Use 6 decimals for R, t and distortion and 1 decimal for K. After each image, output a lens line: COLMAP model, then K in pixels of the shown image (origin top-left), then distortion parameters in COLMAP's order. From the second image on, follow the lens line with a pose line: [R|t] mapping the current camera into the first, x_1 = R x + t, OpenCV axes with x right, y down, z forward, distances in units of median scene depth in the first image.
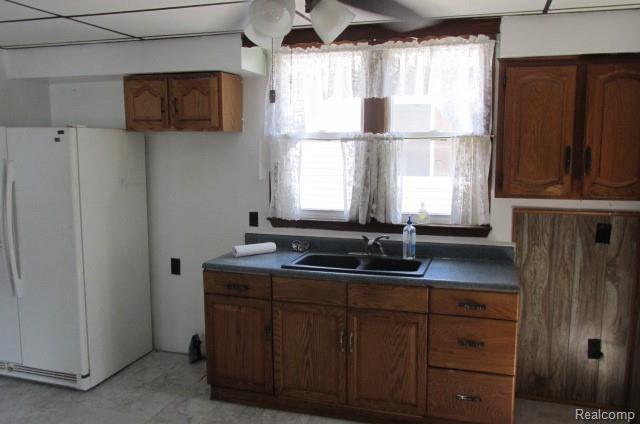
lens RADIAL K [[544.1, 0, 320.0], [0, 544.1, 212.0], [0, 0, 1]] dist [-0.008460, -0.003841]
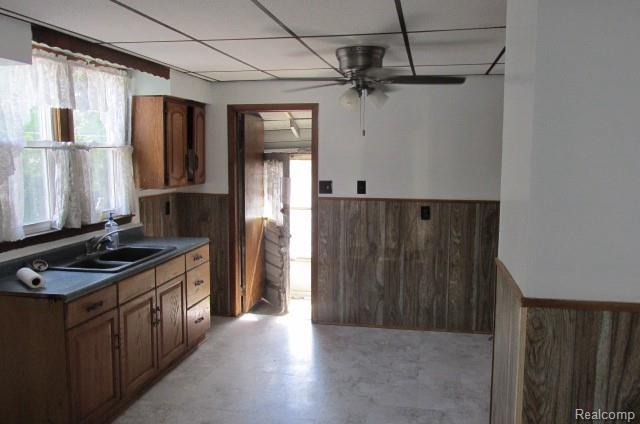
lens RADIAL K [[544.1, 0, 320.0], [0, 544.1, 212.0], [0, 0, 1]] dist [-0.008460, -0.003841]
pose [[-0.093016, -0.113123, 0.989217, -1.056573], [0.118141, 0.985252, 0.123778, -0.088923], [-0.988631, 0.128380, -0.078280, 0.647923]]
